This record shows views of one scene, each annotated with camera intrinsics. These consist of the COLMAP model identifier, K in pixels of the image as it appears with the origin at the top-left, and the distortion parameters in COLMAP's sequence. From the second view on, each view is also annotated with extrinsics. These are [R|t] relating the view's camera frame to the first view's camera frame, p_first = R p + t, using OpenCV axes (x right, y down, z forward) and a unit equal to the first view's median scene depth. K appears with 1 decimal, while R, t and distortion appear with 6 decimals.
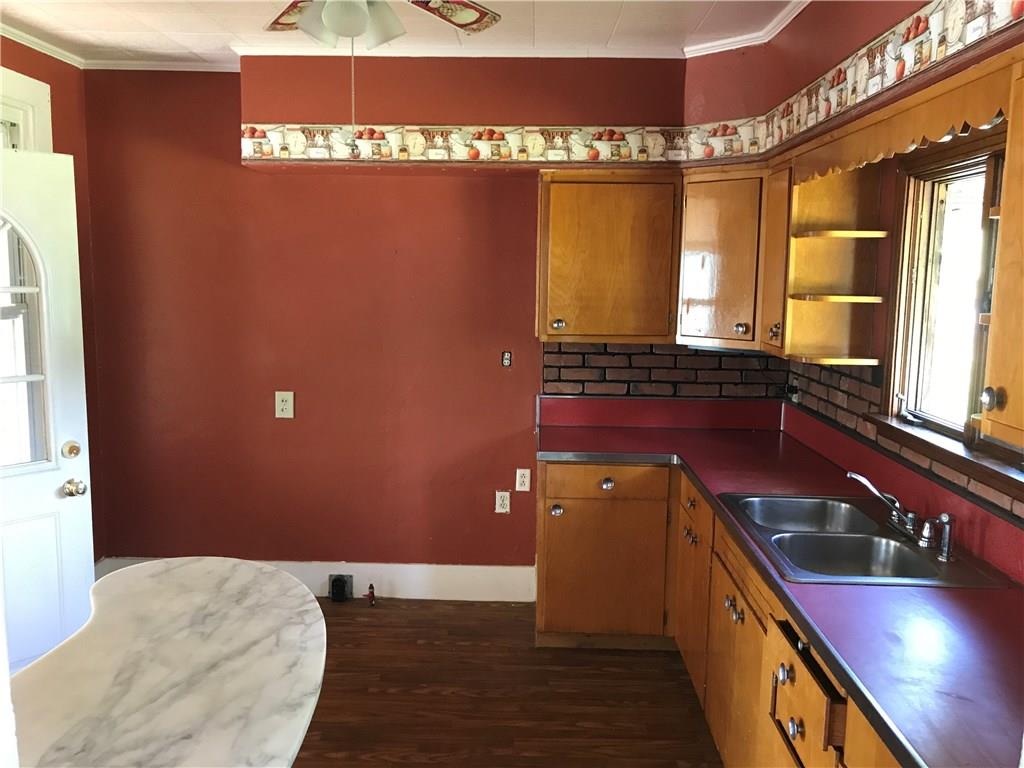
lens RADIAL K [[848.8, 0, 512.0], [0, 848.8, 384.0], [0, 0, 1]] dist [0.005610, -0.003420]
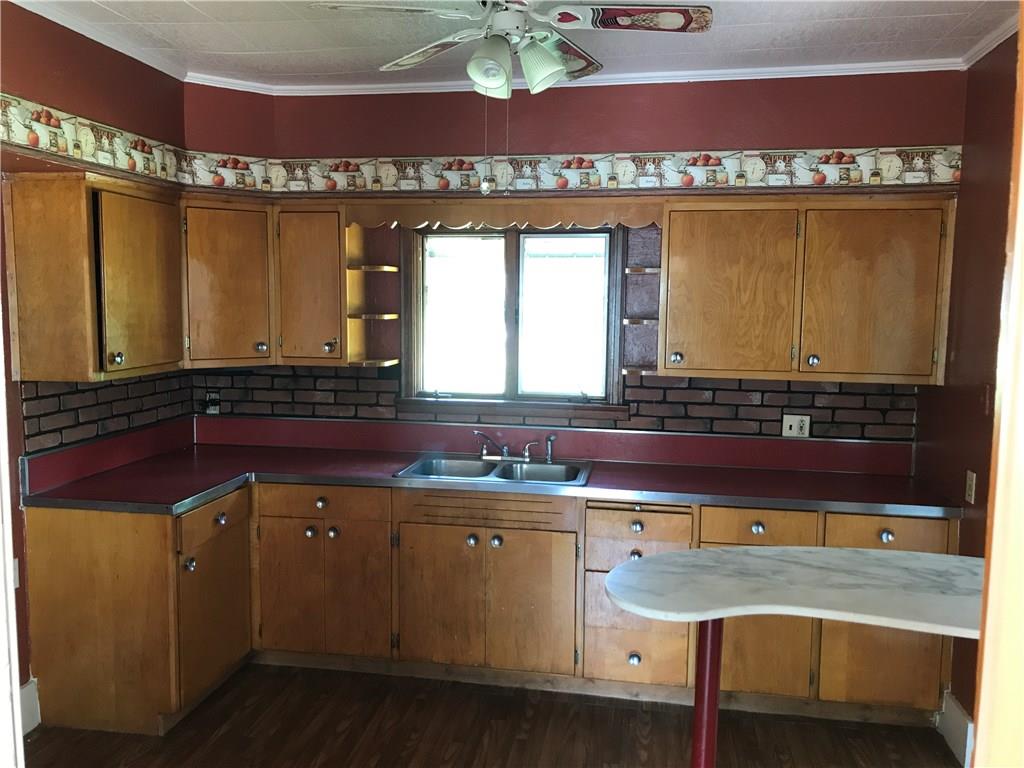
lens RADIAL K [[836.5, 0, 512.0], [0, 836.5, 384.0], [0, 0, 1]] dist [0.011063, 0.010171]
pose [[0.143781, -0.112730, 0.983168, -0.752535], [0.122376, 0.987891, 0.095375, -0.081738], [-0.982014, 0.106603, 0.155835, 0.513815]]
